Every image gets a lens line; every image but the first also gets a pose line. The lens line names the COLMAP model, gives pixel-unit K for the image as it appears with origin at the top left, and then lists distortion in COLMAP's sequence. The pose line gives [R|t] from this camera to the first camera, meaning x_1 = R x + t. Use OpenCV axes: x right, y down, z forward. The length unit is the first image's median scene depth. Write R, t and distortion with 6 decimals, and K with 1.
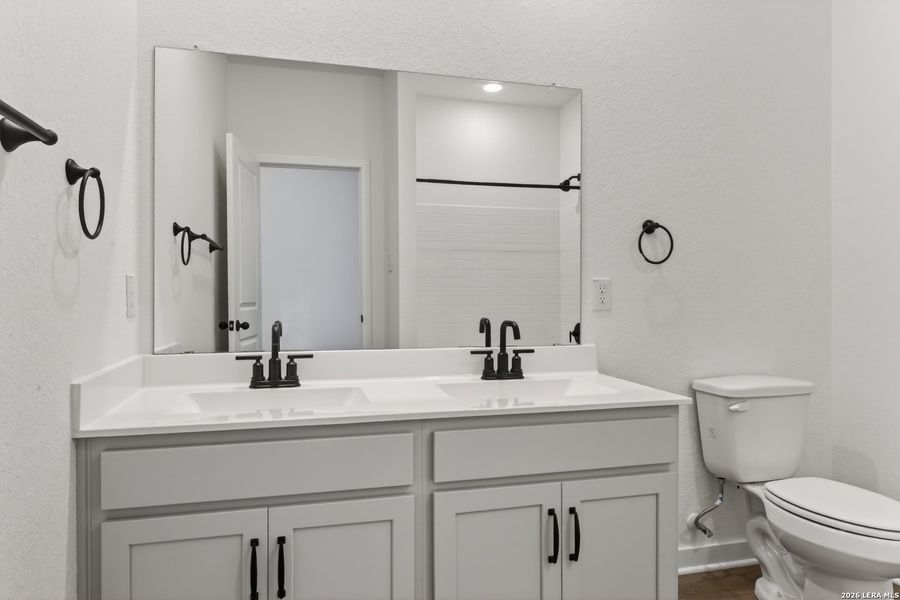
lens RADIAL K [[536.9, 0, 444.9], [0, 536.9, 296.6], [0, 0, 1]] dist [-0.001901, -0.001122]
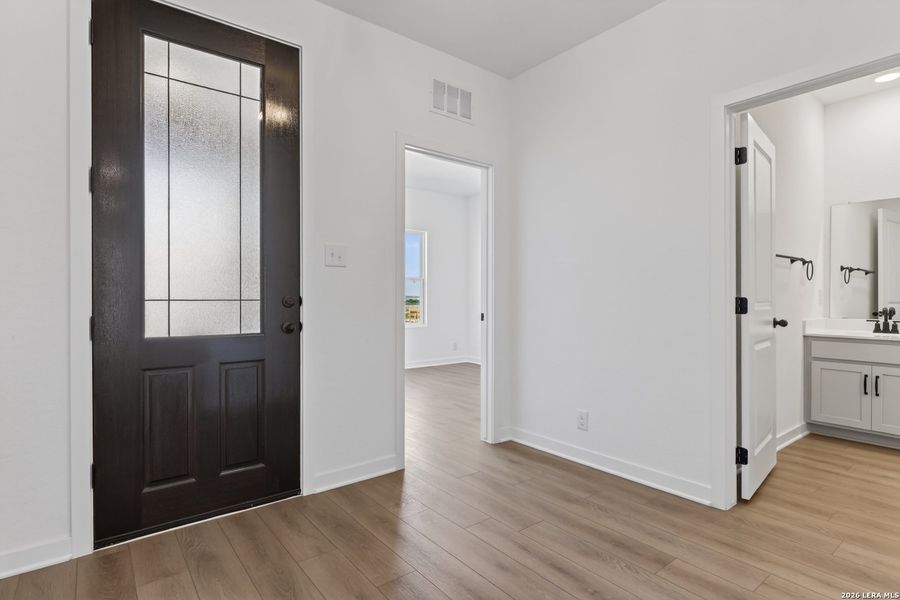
lens RADIAL K [[462.5, 0, 445.8], [0, 462.5, 297.3], [0, 0, 1]] dist [0.001175, 0.000493]
pose [[0.362957, -0.001242, -0.931805, 1.233229], [-0.010574, 0.999929, -0.005452, 0.047043], [0.931746, 0.011832, 0.362918, -2.193167]]
